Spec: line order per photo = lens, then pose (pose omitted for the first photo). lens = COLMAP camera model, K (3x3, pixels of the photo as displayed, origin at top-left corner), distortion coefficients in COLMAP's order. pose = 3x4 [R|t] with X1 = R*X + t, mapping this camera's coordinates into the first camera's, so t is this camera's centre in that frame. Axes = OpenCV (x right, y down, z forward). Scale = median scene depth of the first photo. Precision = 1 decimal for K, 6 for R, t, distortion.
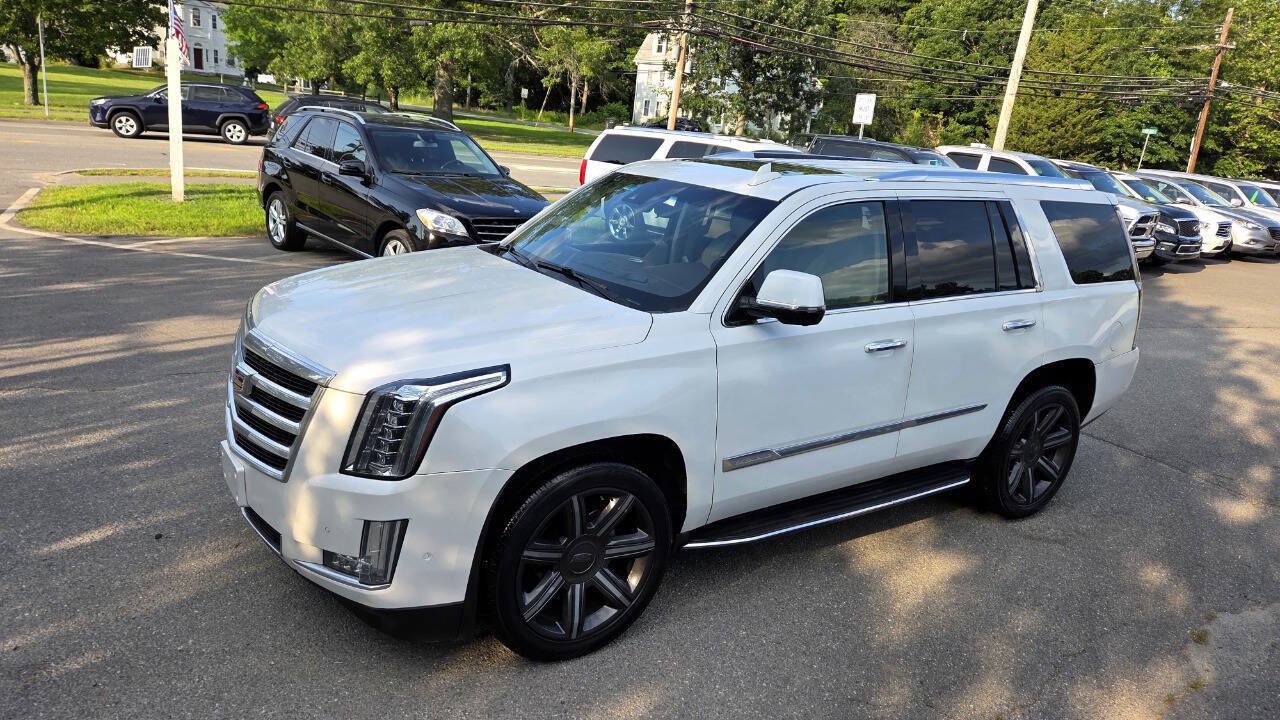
lens RADIAL K [[862.5, 0, 615.5], [0, 862.5, 343.4], [0, 0, 1]] dist [0.087433, -0.082736]
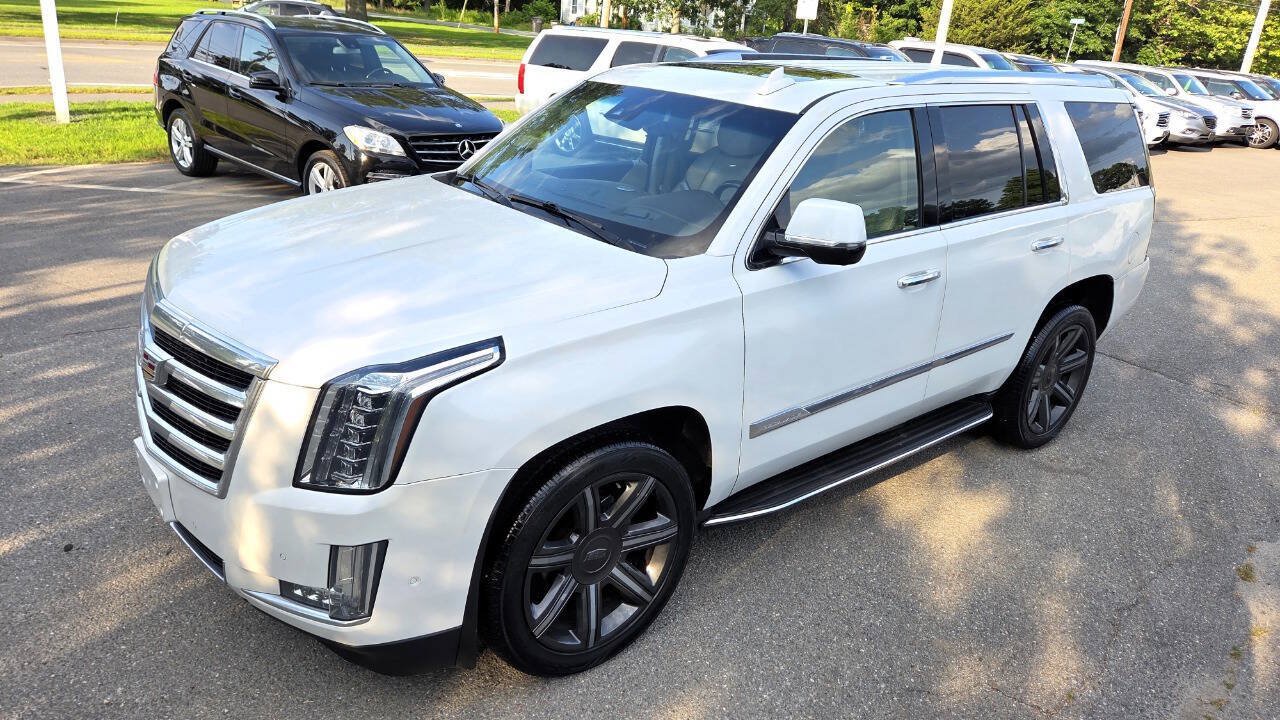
lens RADIAL K [[867.4, 0, 634.3], [0, 867.4, 337.8], [0, 0, 1]] dist [0.070332, -0.061772]
pose [[0.994793, -0.051816, 0.087764, -0.042970], [0.042979, 0.994084, 0.099753, -0.029628], [-0.092414, -0.095462, 0.991134, 0.117112]]
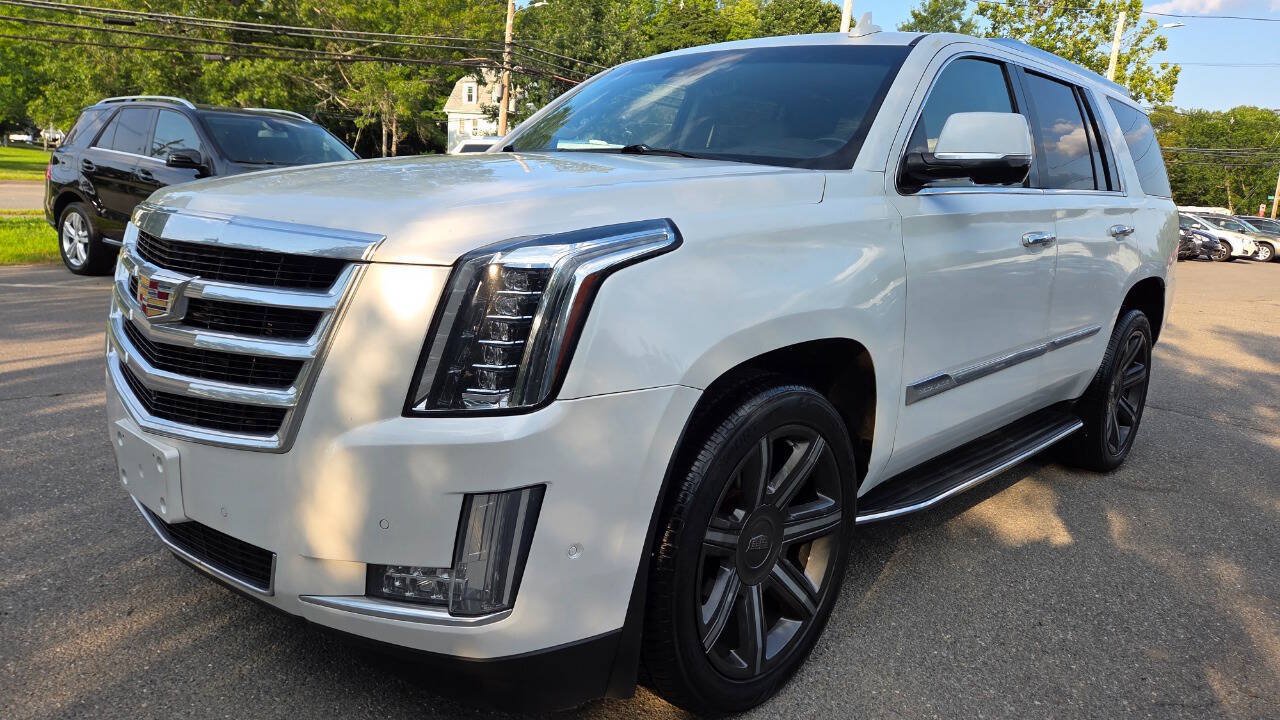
lens RADIAL K [[862.5, 0, 615.5], [0, 862.5, 343.4], [0, 0, 1]] dist [0.087433, -0.082736]
pose [[0.975693, -0.065708, 0.209059, -0.175112], [0.078593, 0.995447, -0.053928, 0.084042], [-0.204564, 0.069048, 0.976415, 0.255525]]
